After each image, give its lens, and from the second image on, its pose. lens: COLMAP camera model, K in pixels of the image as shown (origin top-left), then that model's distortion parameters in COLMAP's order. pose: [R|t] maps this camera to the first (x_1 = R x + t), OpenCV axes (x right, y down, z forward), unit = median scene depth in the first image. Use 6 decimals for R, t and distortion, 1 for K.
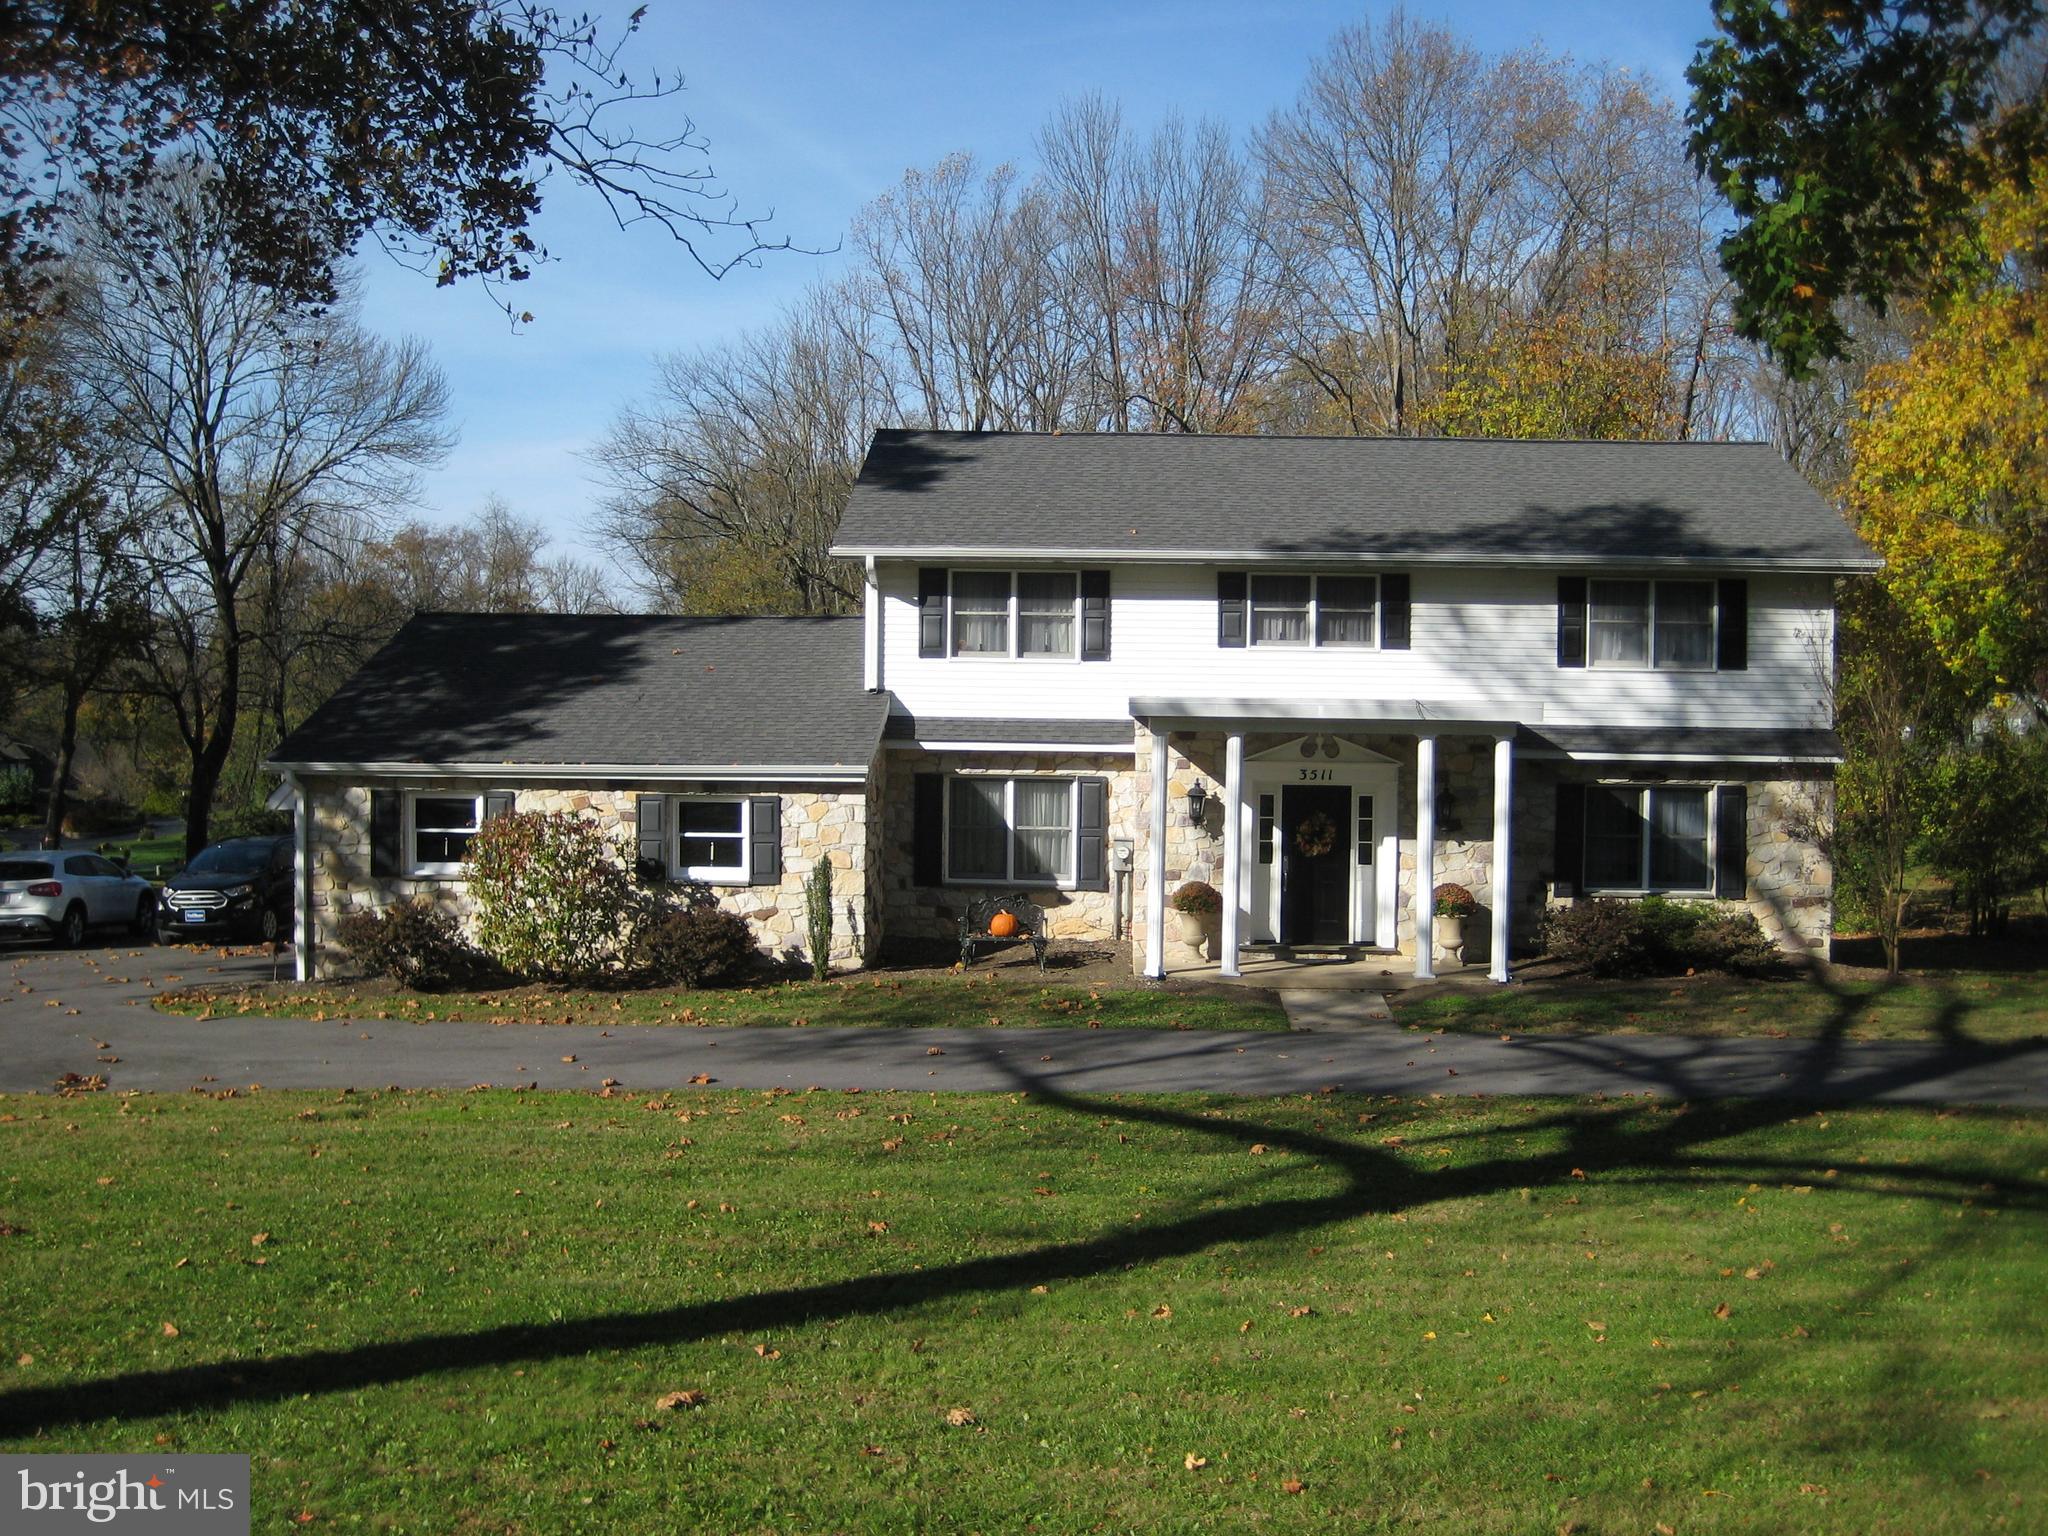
lens RADIAL K [[2122.1, 0, 1033.1], [0, 2122.1, 764.5], [0, 0, 1]] dist [-0.096906, 0.000000]
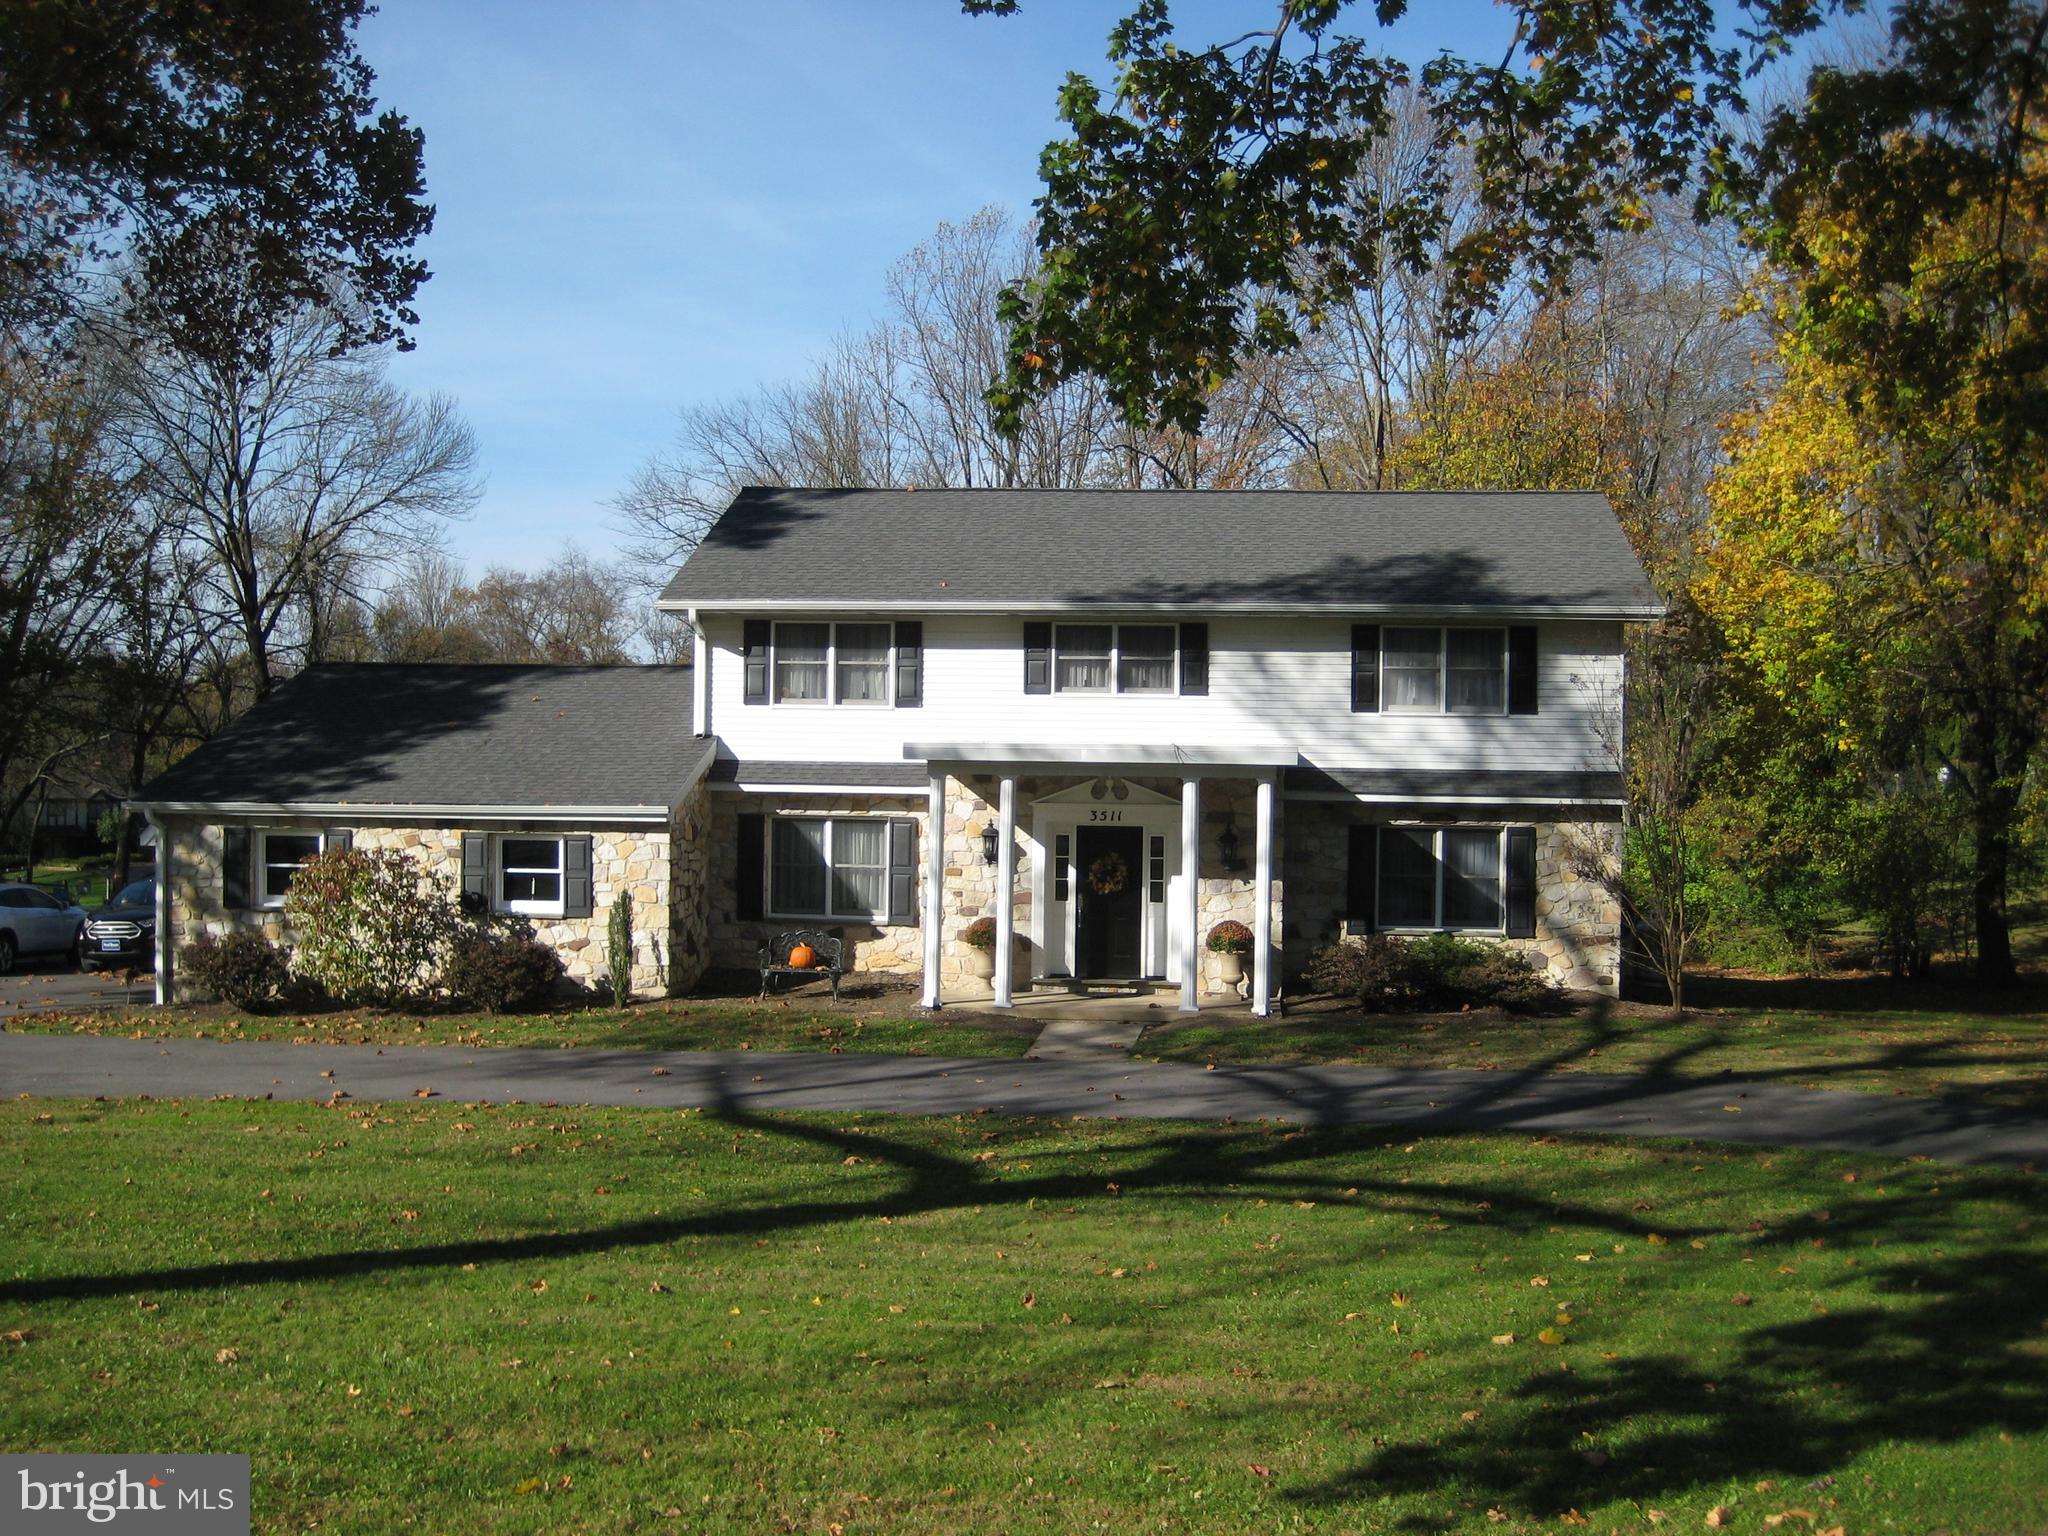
lens RADIAL K [[2122.1, 0, 1021.2], [0, 2122.1, 777.0], [0, 0, 1]] dist [-0.096906, 0.000000]
pose [[0.997810, 0.000354, -0.066141, 0.158637], [-0.001246, 0.999909, -0.013437, -0.000230], [0.066130, 0.013490, 0.997720, -0.047241]]
